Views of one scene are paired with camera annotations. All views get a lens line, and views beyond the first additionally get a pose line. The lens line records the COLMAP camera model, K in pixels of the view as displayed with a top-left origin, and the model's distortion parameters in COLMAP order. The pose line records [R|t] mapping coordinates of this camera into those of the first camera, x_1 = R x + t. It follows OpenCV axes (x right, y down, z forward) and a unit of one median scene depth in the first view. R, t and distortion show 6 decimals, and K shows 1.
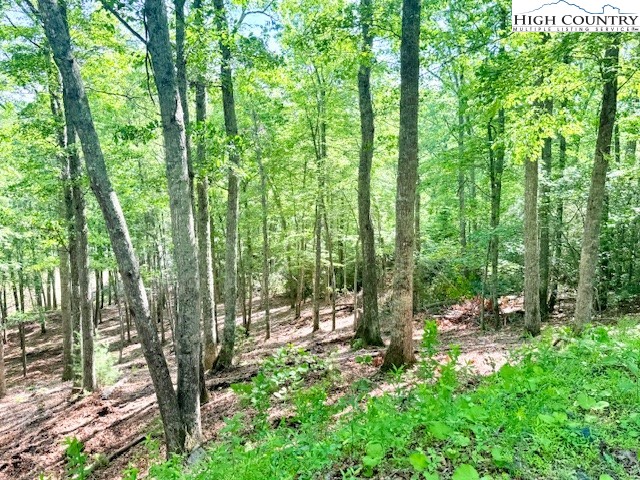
lens RADIAL K [[591.4, 0, 314.0], [0, 591.4, 239.6], [0, 0, 1]] dist [0.136269, -0.304525]
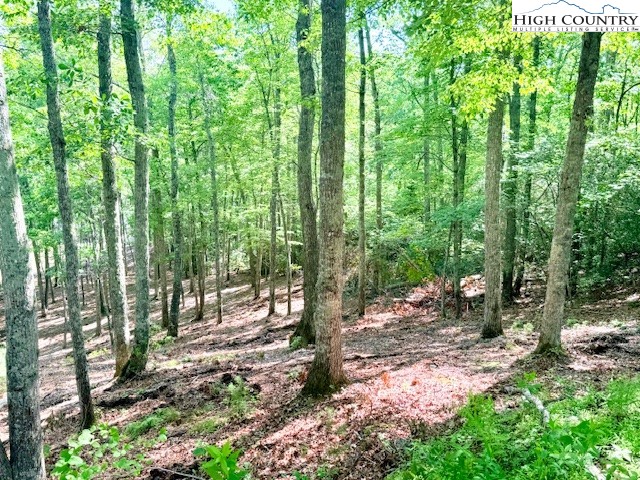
lens RADIAL K [[591.1, 0, 324.9], [0, 591.1, 241.4], [0, 0, 1]] dist [0.137031, -0.306532]
pose [[0.998141, -0.005238, 0.060723, 0.039401], [0.002186, 0.998735, 0.050228, -0.008715], [-0.060909, -0.050002, 0.996890, 0.092107]]
